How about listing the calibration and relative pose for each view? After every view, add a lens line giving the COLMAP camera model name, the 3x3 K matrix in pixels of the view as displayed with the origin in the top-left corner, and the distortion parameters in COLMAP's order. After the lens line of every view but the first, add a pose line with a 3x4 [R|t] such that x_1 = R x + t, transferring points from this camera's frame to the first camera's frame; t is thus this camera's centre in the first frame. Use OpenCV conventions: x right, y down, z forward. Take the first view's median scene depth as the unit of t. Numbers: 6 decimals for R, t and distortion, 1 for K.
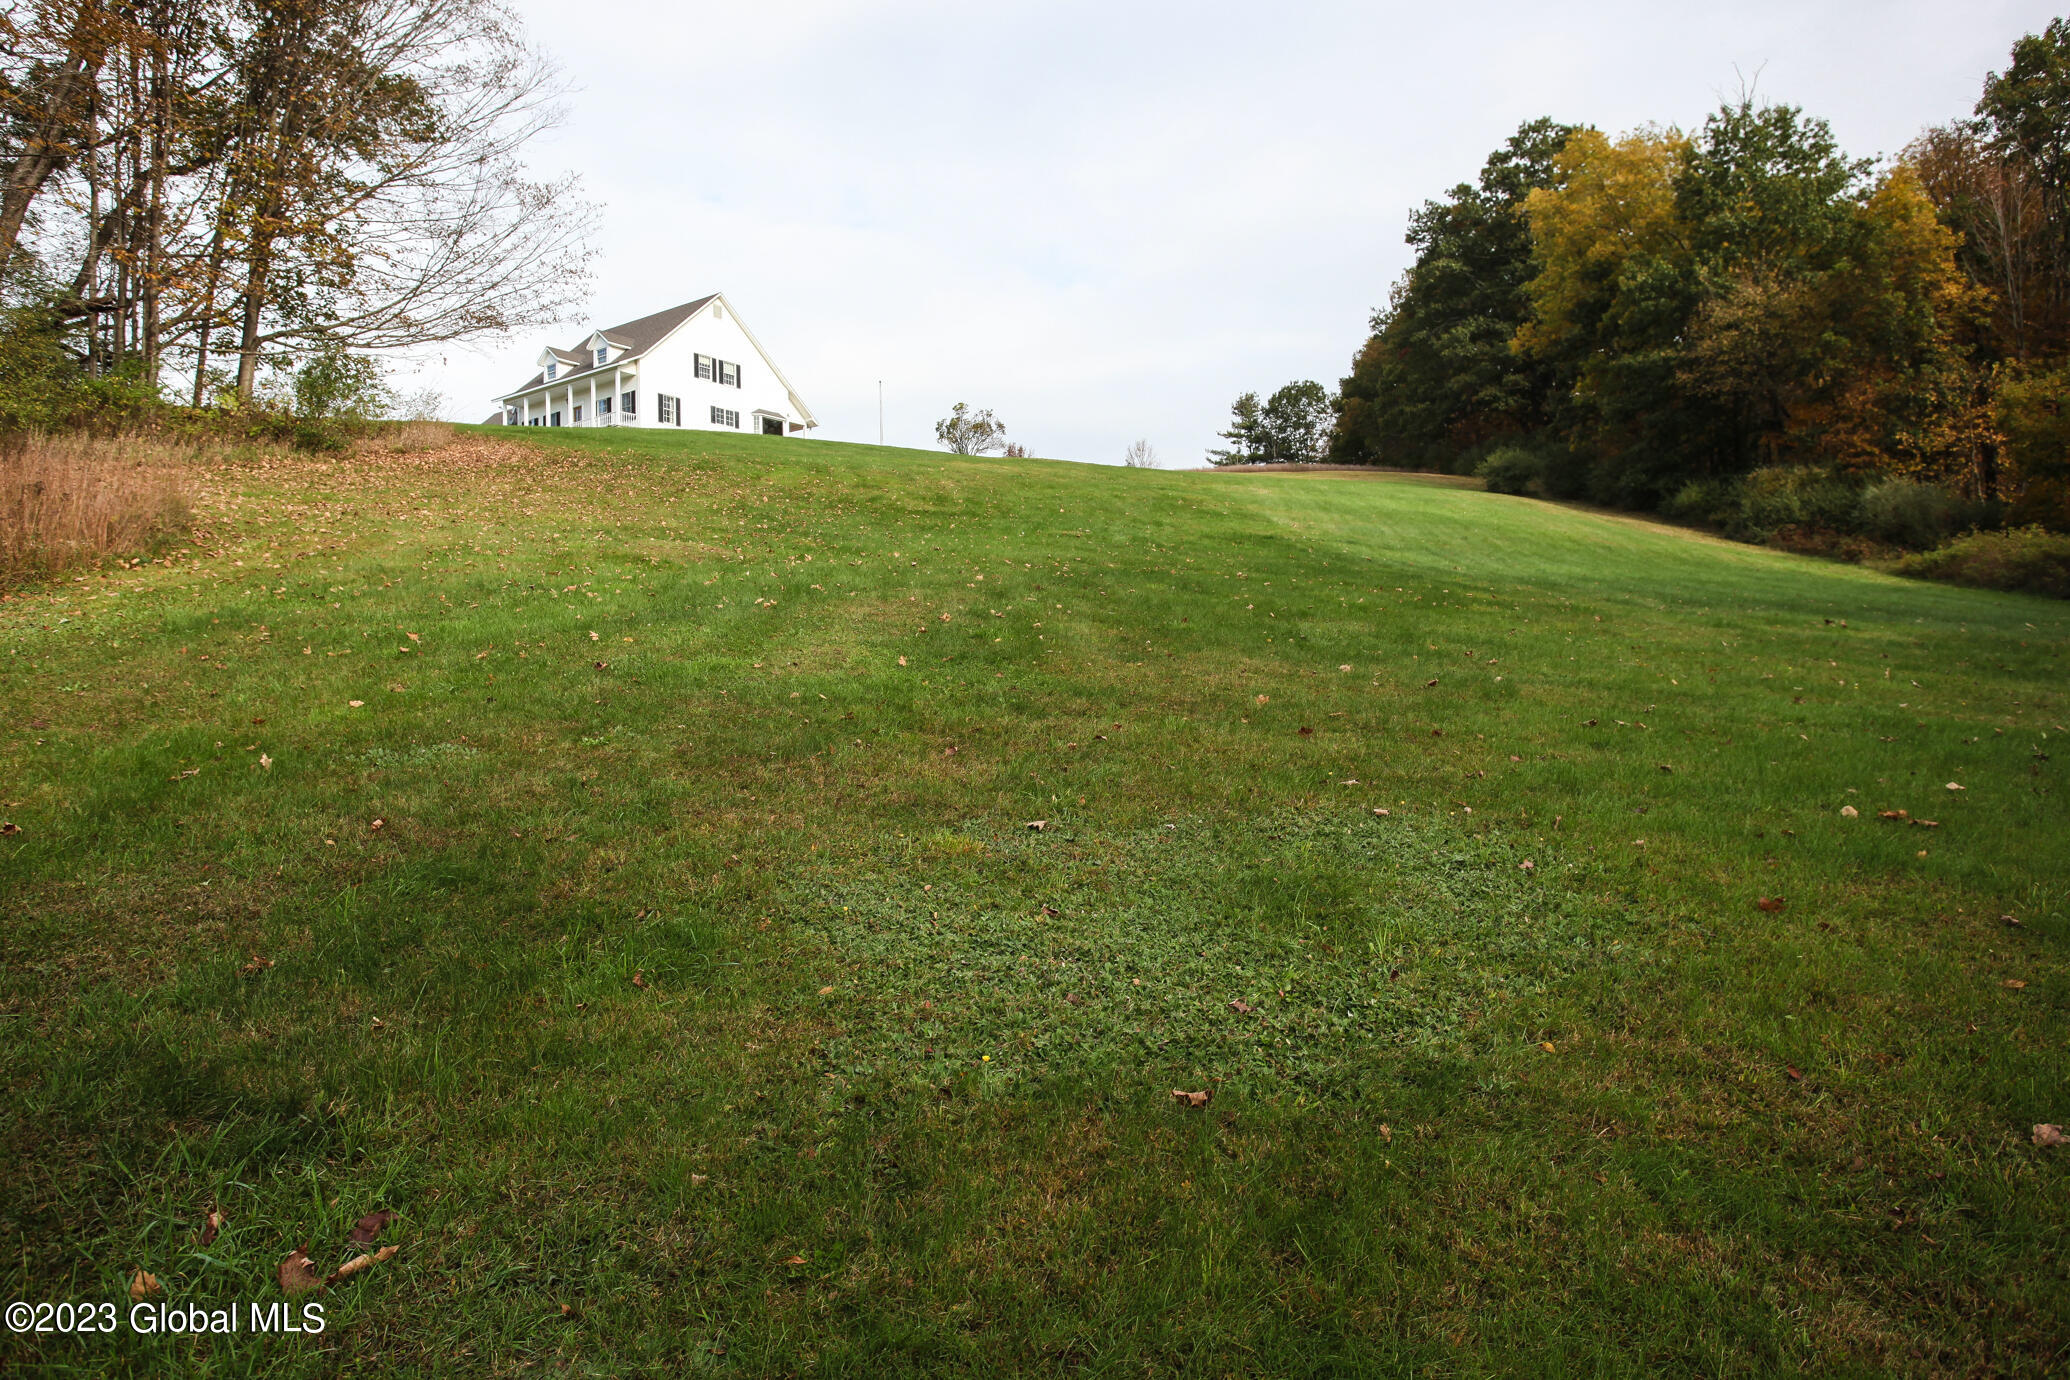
lens RADIAL K [[1393.2, 0, 1034.2], [0, 1393.2, 696.1], [0, 0, 1]] dist [-0.052049, -0.002336]
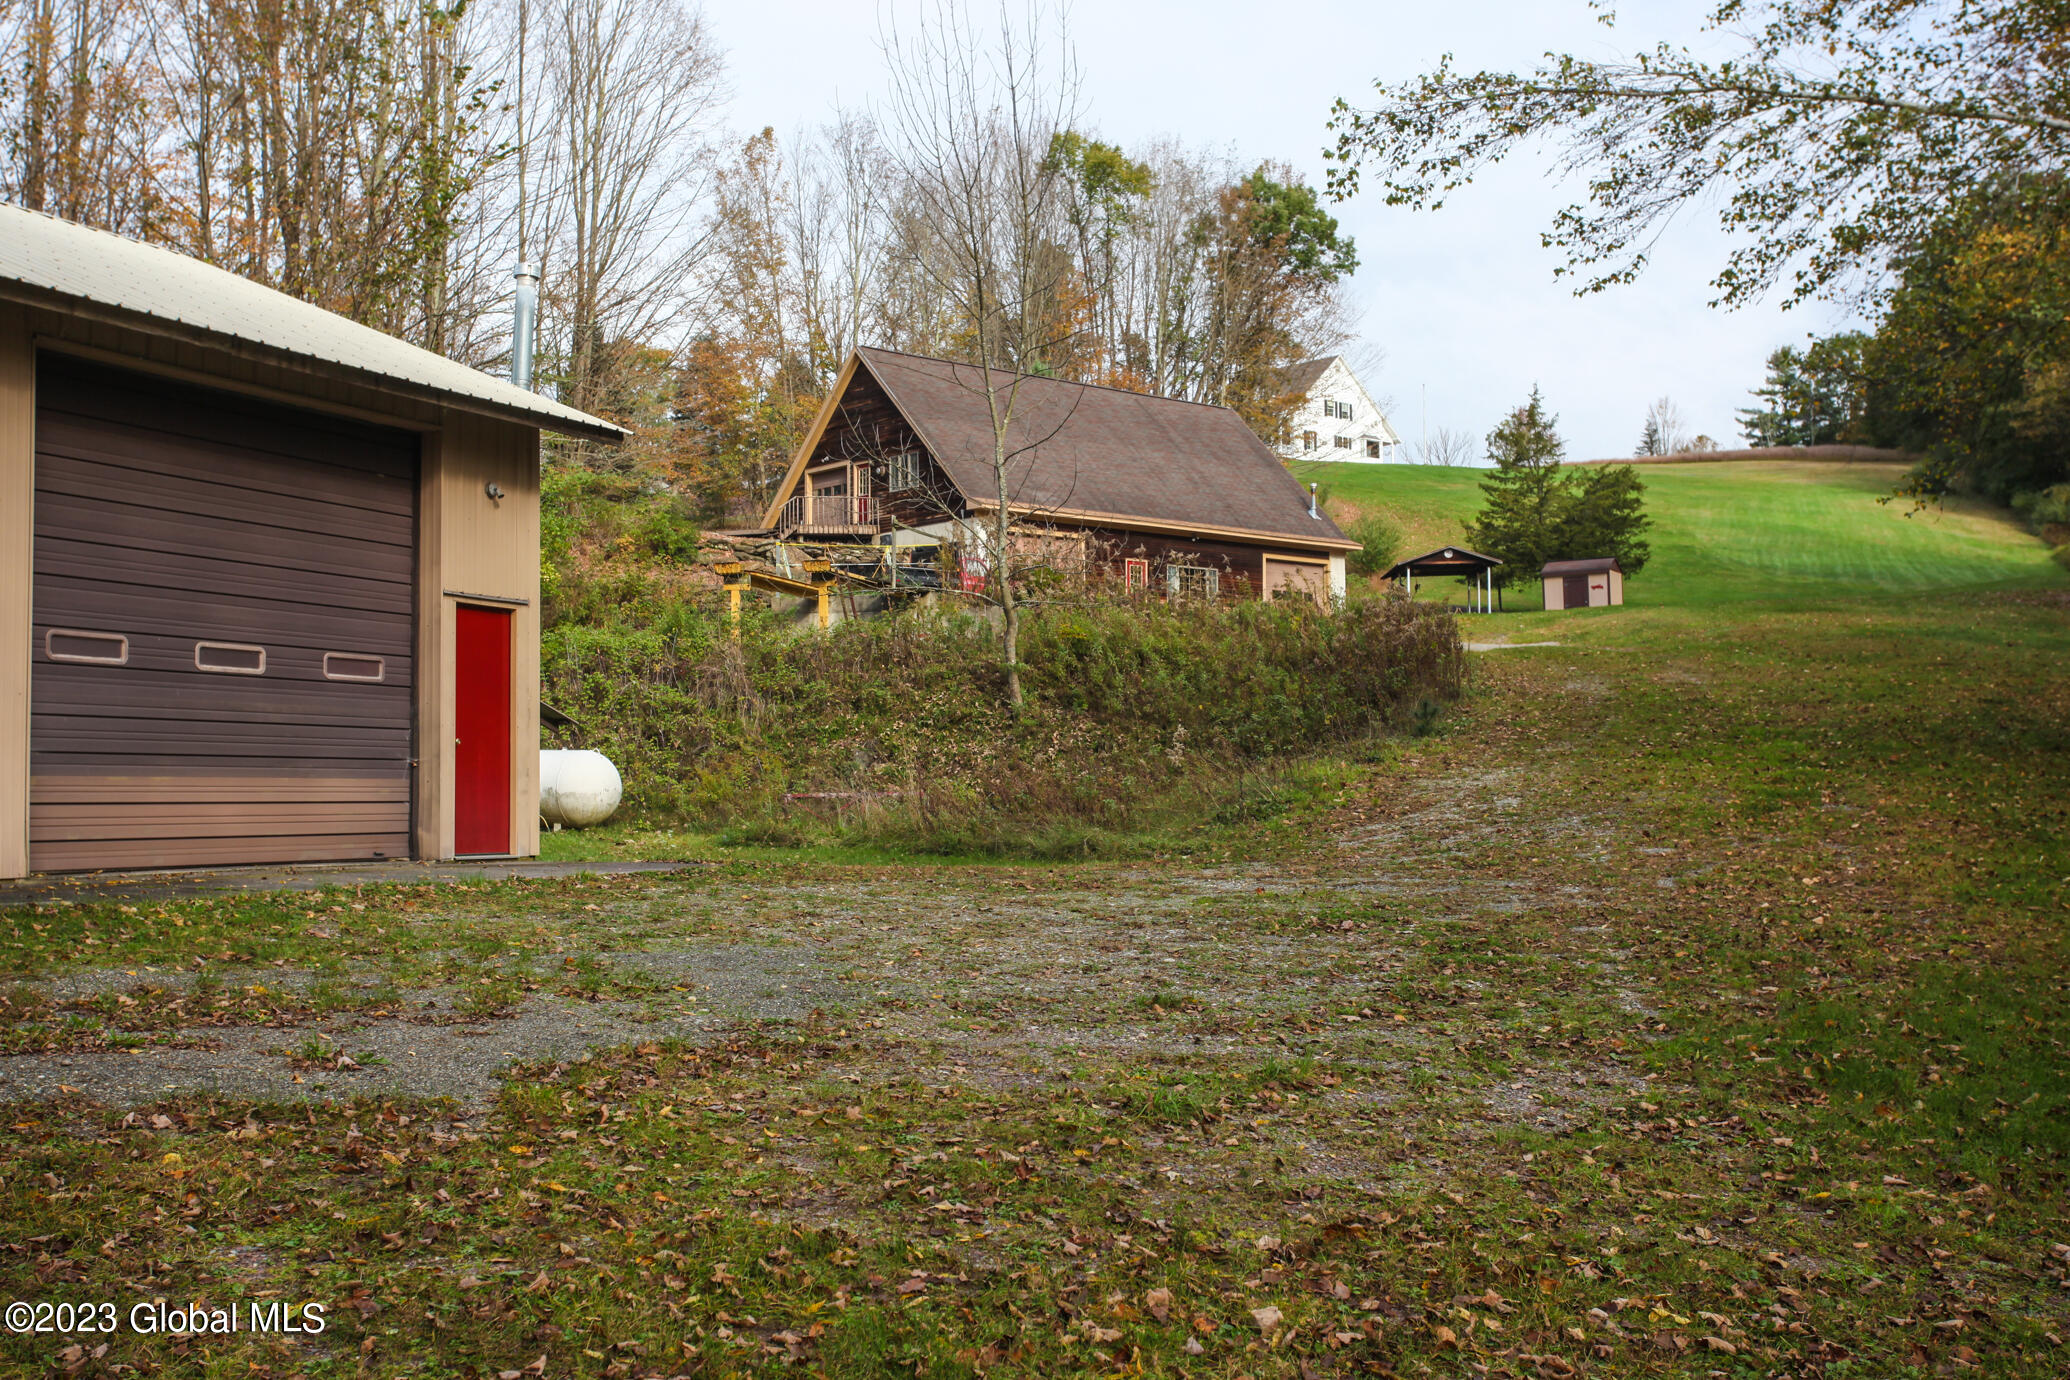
lens RADIAL K [[2233.4, 0, 1041.7], [0, 2233.4, 681.8], [0, 0, 1]] dist [0.050920, 0.000000]
pose [[0.979643, 0.006636, -0.200636, -0.065536], [-0.010496, 0.999780, -0.018179, 0.086536], [0.200471, 0.019915, 0.979497, -1.287141]]
